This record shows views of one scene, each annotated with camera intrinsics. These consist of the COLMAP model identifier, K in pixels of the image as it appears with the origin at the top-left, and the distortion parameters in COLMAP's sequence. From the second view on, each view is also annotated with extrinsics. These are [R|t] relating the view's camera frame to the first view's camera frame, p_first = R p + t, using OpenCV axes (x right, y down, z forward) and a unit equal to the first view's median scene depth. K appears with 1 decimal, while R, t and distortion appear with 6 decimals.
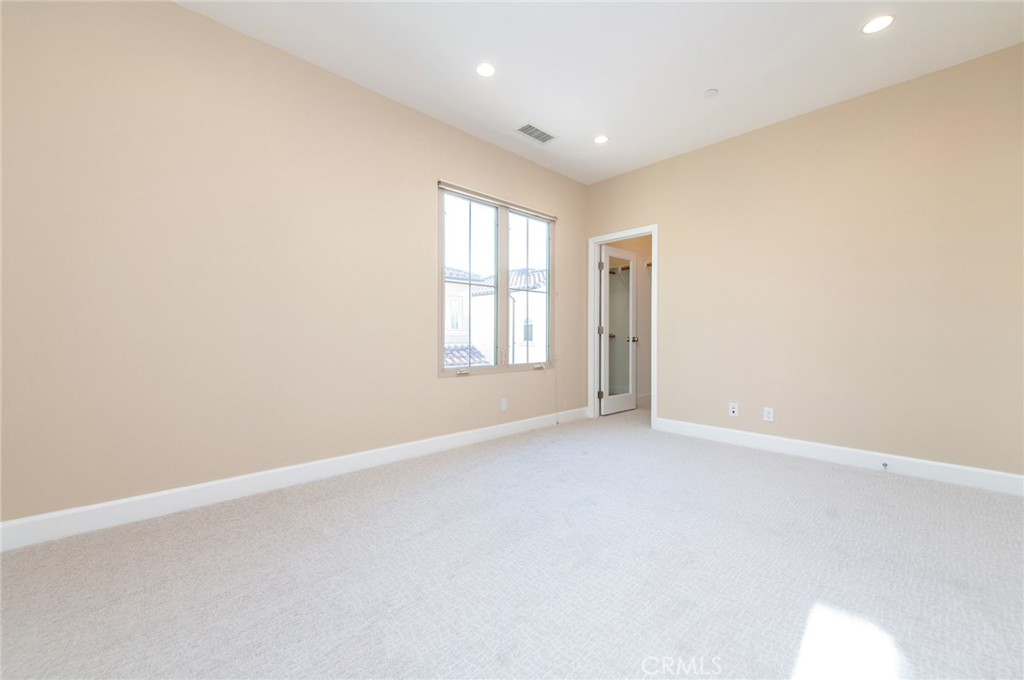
lens RADIAL K [[398.7, 0, 515.0], [0, 398.7, 335.7], [0, 0, 1]] dist [0.012278, -0.002635]
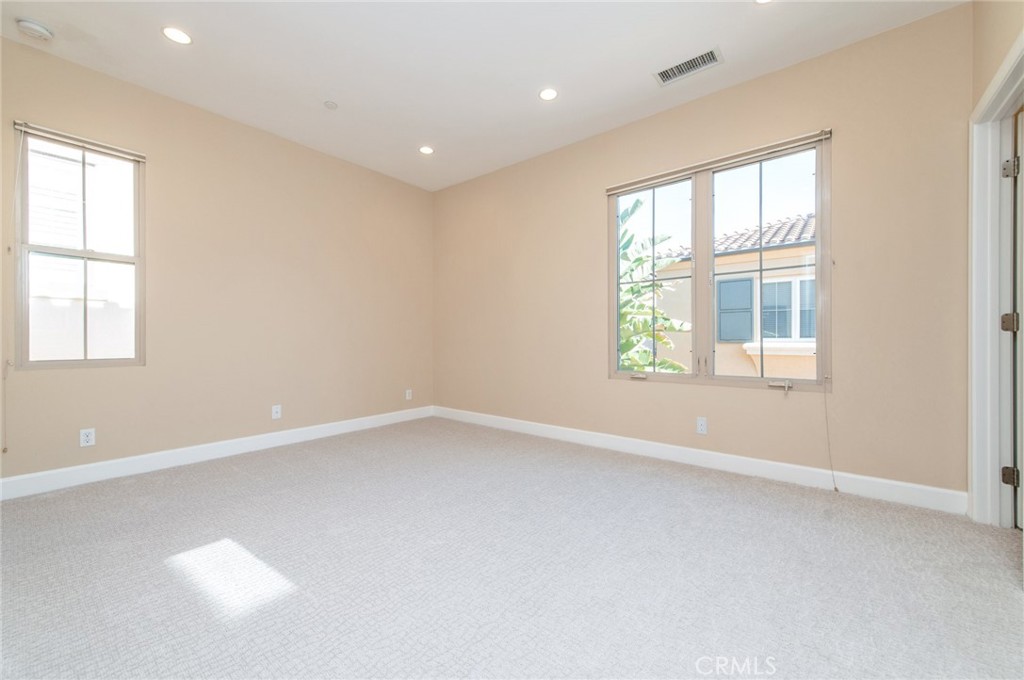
lens RADIAL K [[398.7, 0, 514.5], [0, 398.7, 343.2], [0, 0, 1]] dist [0.012278, -0.002635]
pose [[0.127137, -0.002370, -0.991882, 0.687817], [-0.004059, 0.999988, -0.002909, 0.015861], [0.991877, 0.004396, 0.127126, 0.530305]]
